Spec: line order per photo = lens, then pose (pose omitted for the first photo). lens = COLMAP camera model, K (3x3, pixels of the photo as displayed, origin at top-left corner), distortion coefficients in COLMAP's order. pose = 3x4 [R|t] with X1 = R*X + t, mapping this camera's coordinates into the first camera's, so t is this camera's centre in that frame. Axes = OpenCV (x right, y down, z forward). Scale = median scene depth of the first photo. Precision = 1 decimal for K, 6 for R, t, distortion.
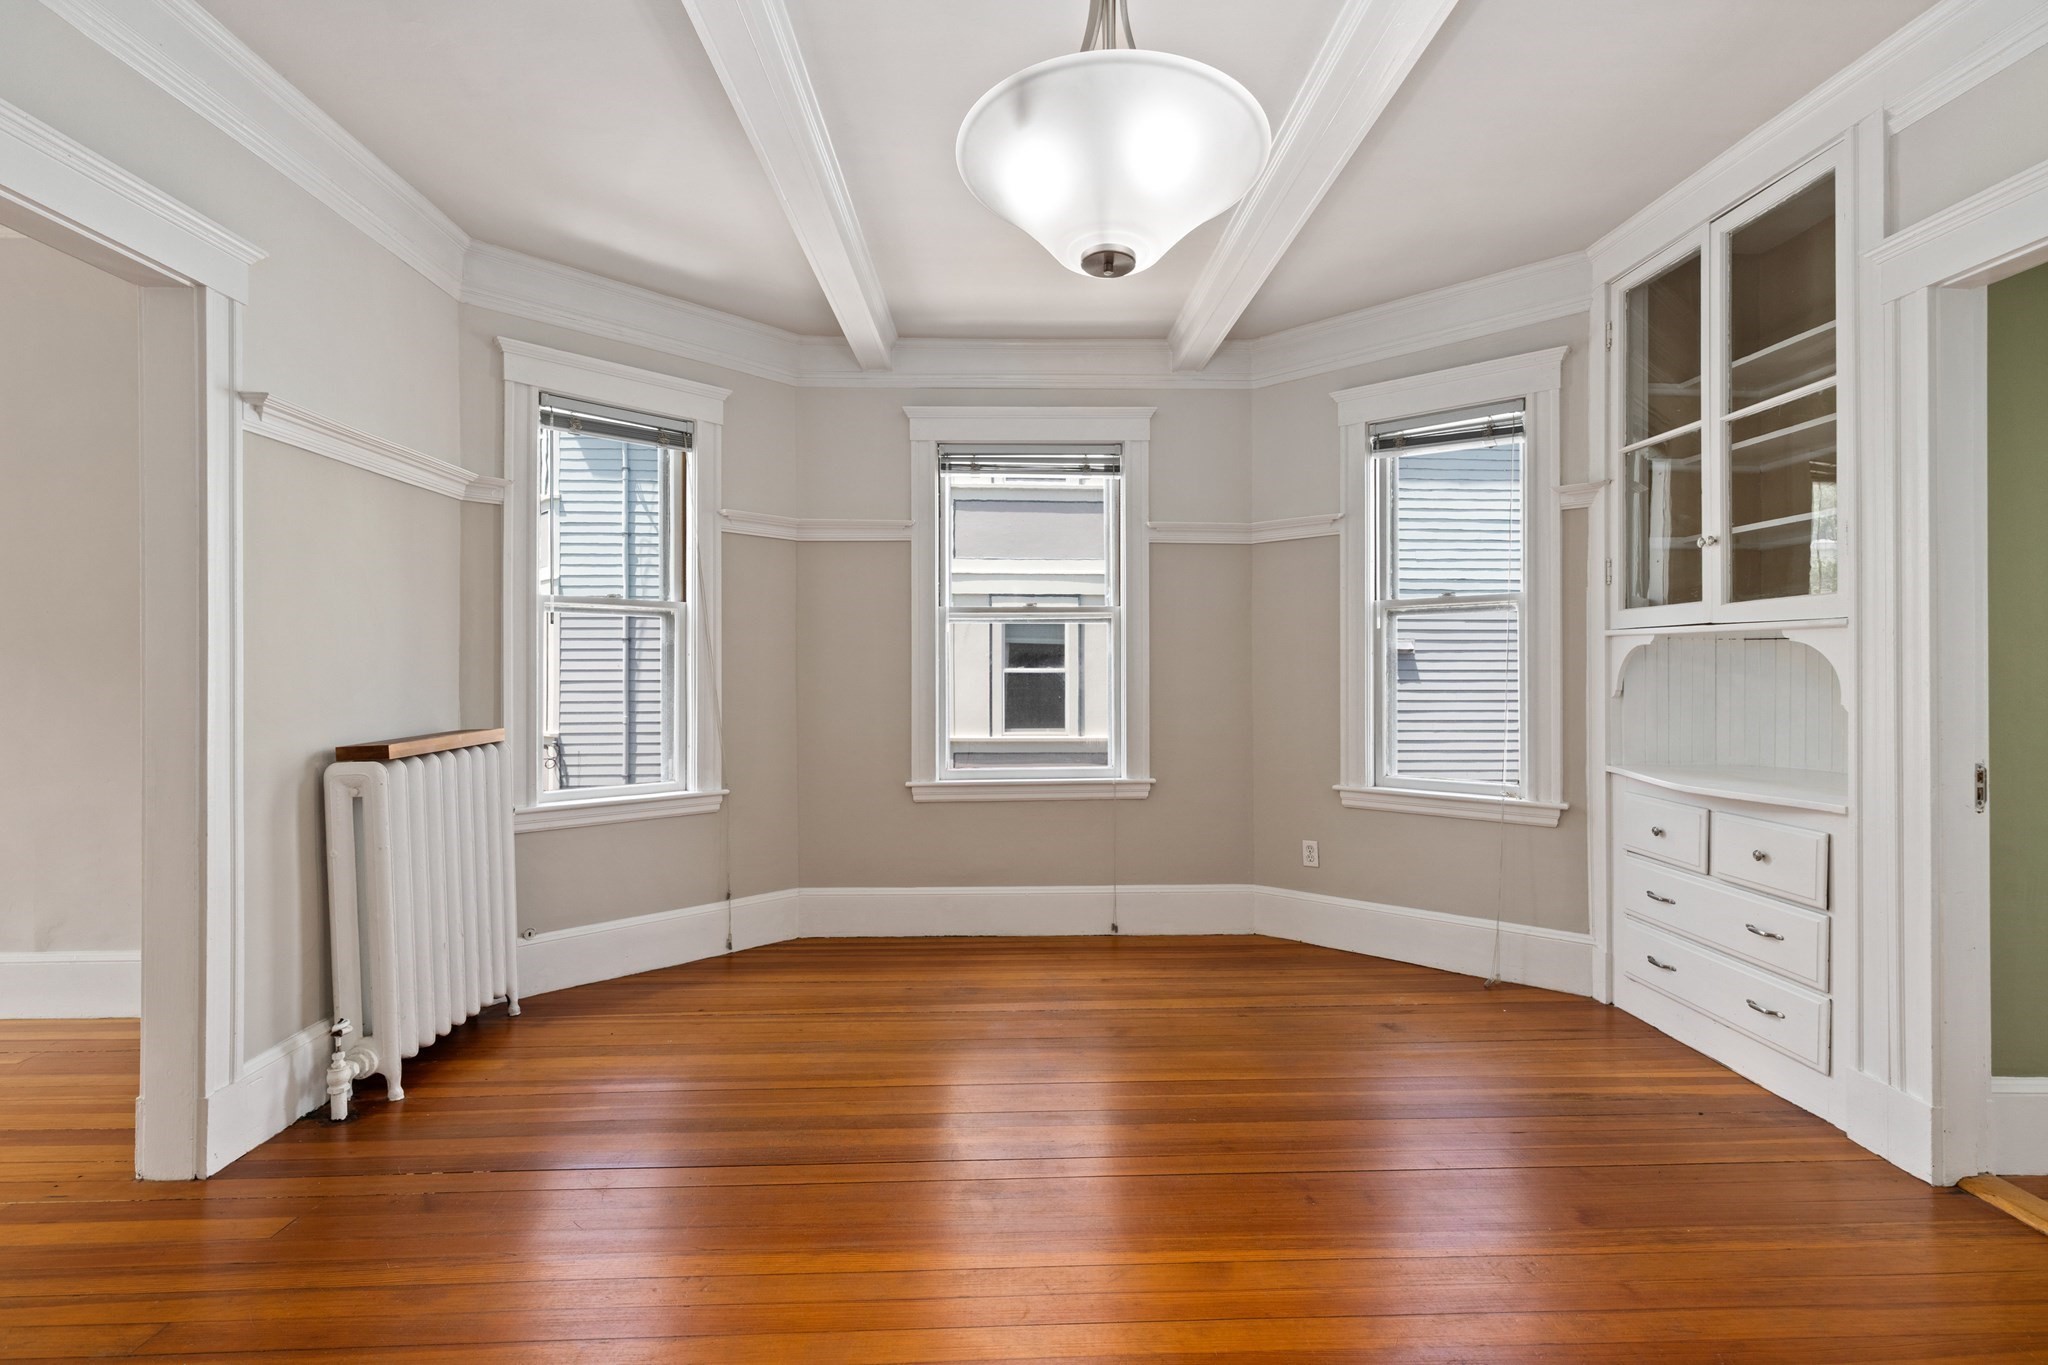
lens RADIAL K [[921.7, 0, 1024.0], [0, 921.7, 674.0], [0, 0, 1]] dist [0.002016, 0.000123]
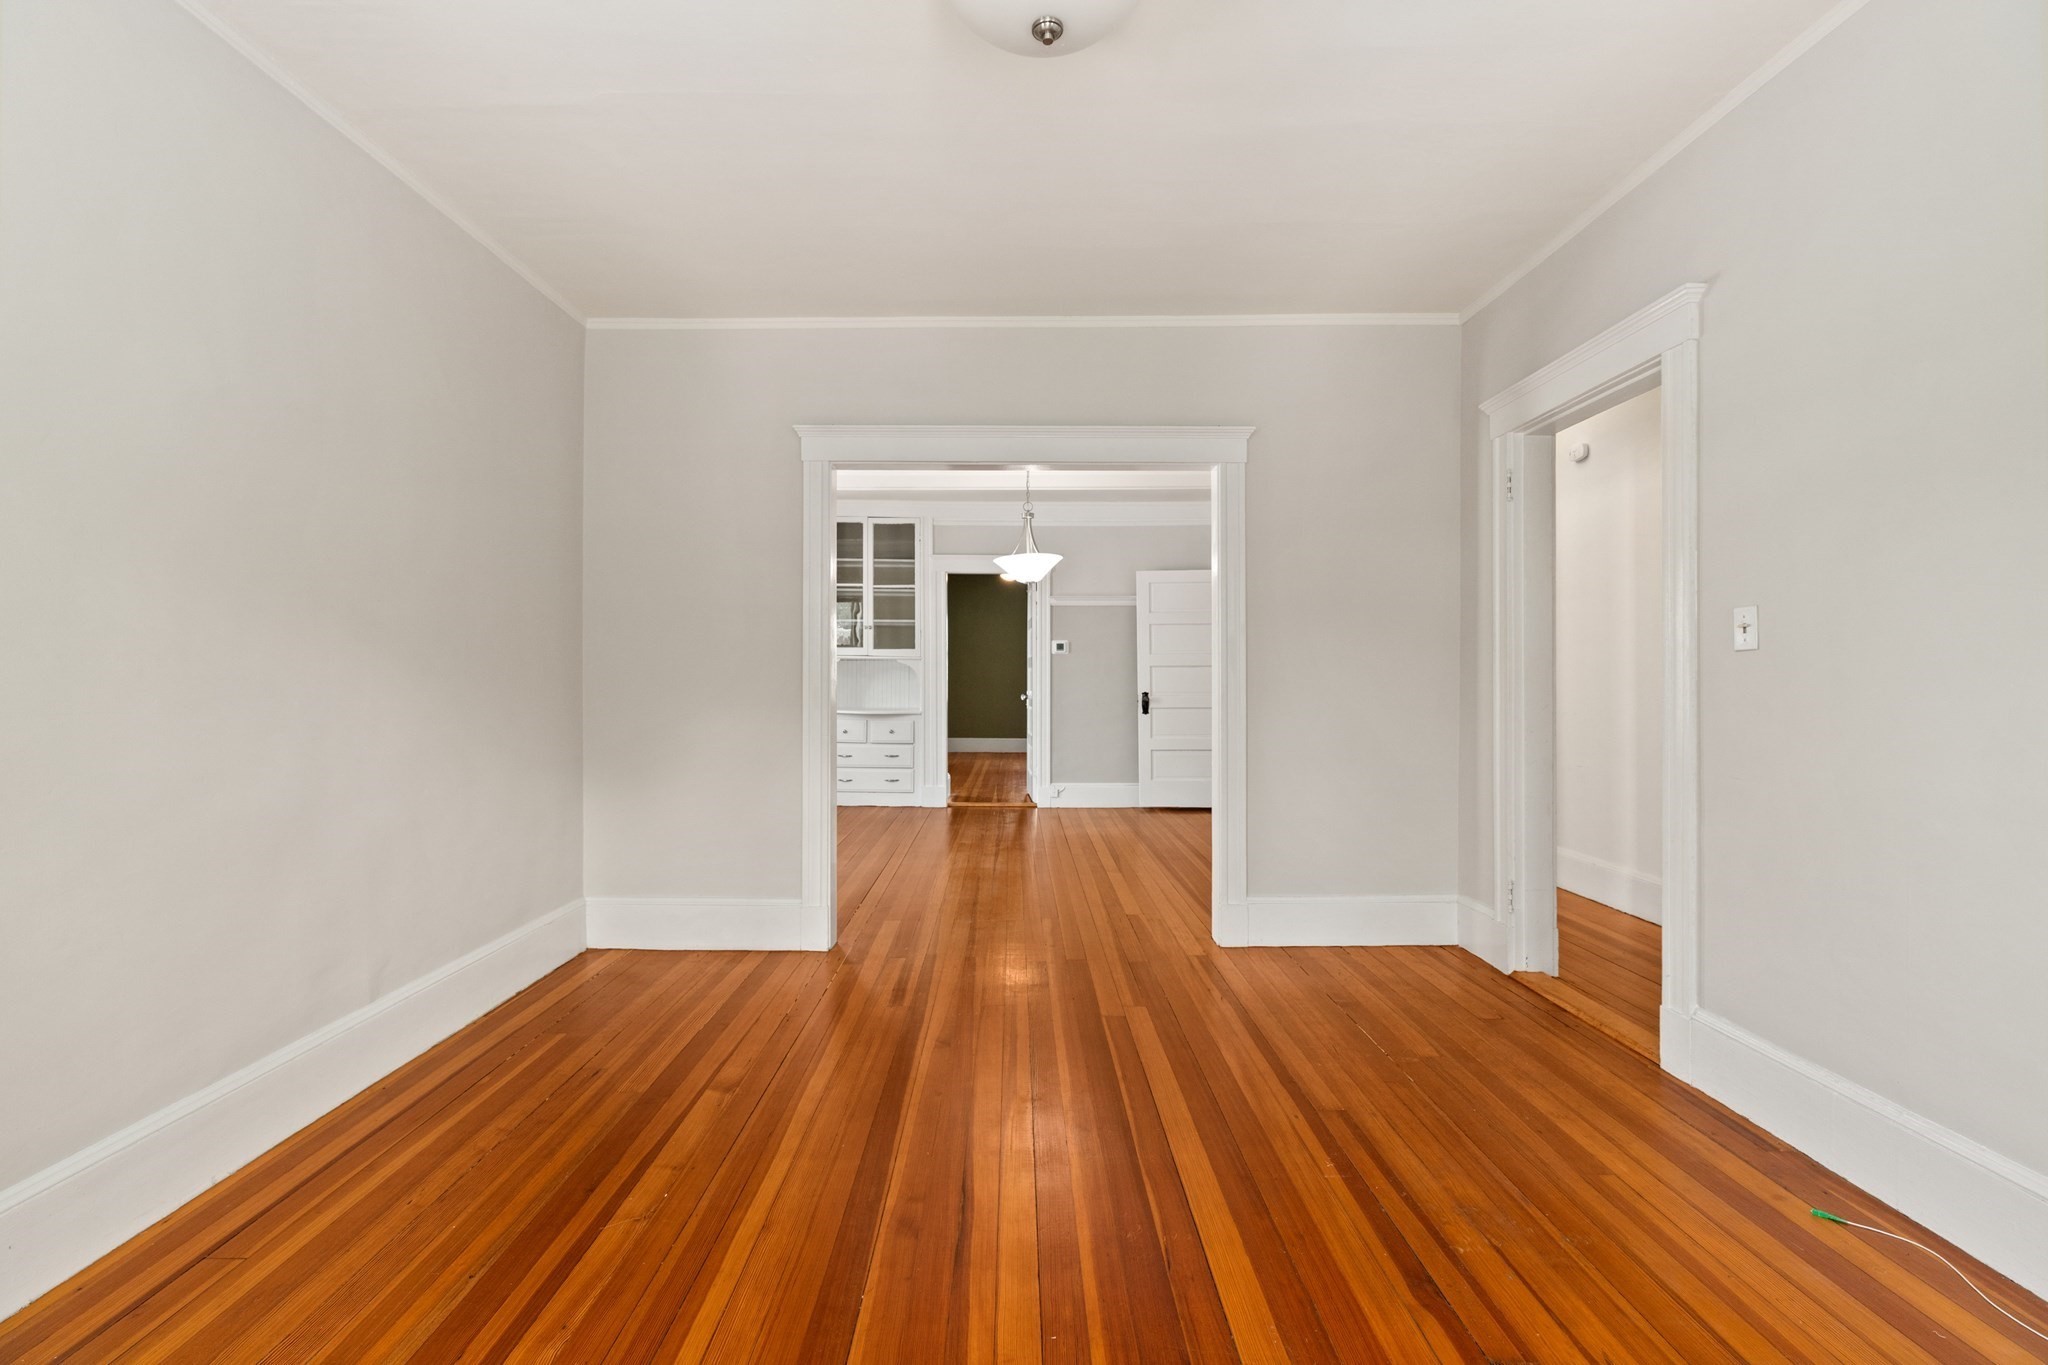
lens RADIAL K [[916.4, 0, 1021.9], [0, 916.4, 672.8], [0, 0, 1]] dist [0.001447, -0.000580]
pose [[0.034056, 0.000061, 0.999420, -1.759775], [-0.003037, 0.999995, 0.000042, -0.002276], [-0.999415, -0.003036, 0.034056, 0.353726]]
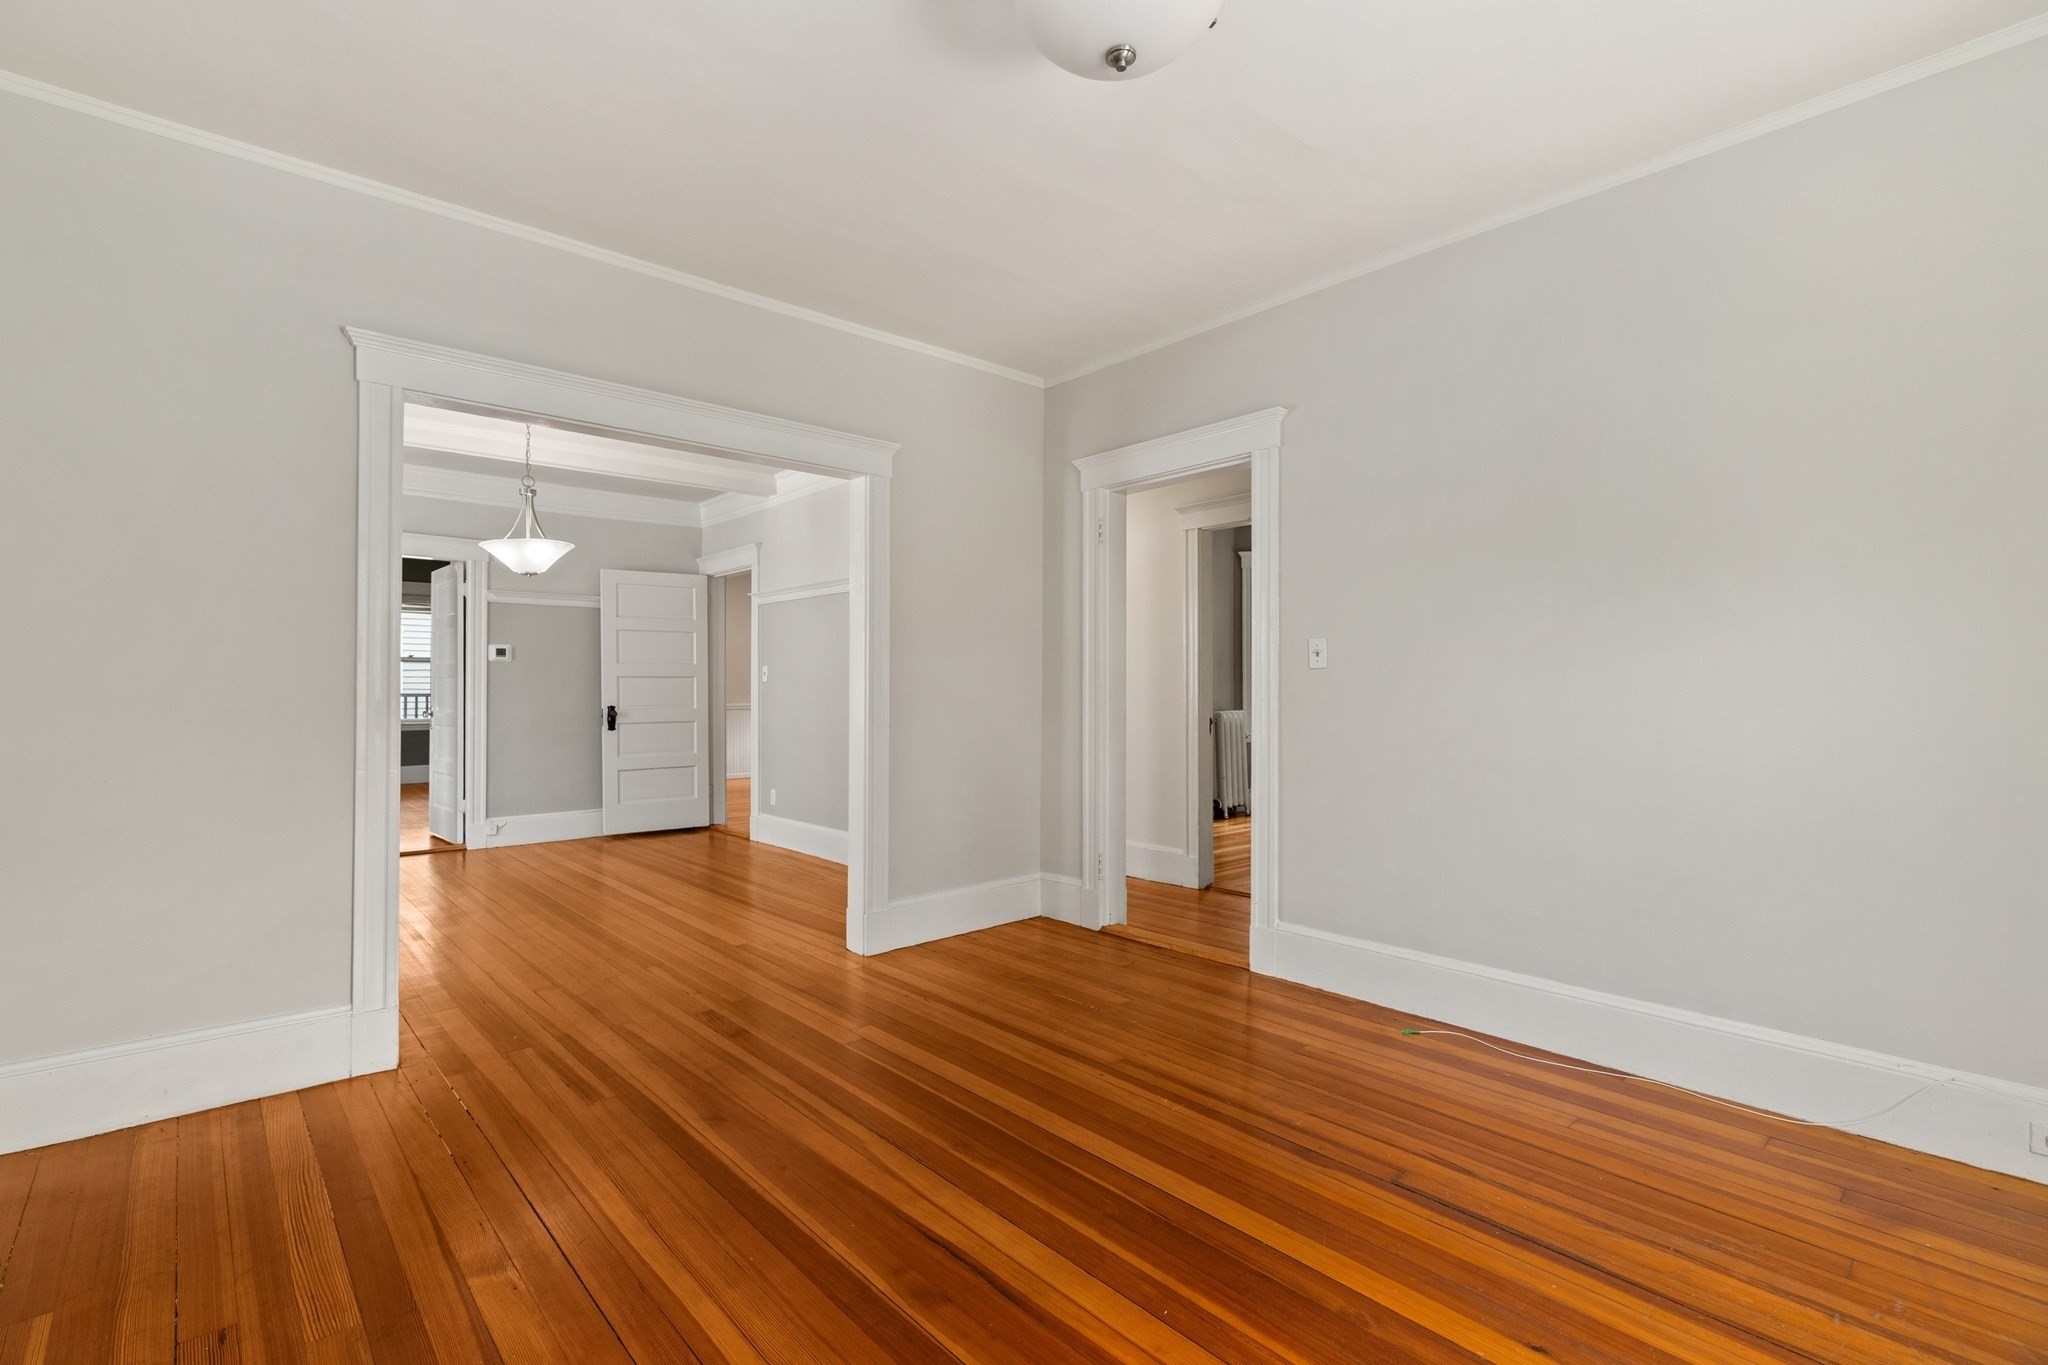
lens RADIAL K [[922.8, 0, 1022.1], [0, 922.8, 684.5], [0, 0, 1]] dist [0.004164, 0.000023]
pose [[-0.636492, 0.000225, 0.771284, -1.623594], [-0.003795, 0.999987, -0.003424, 0.001769], [-0.771274, -0.005106, -0.636482, 0.735932]]
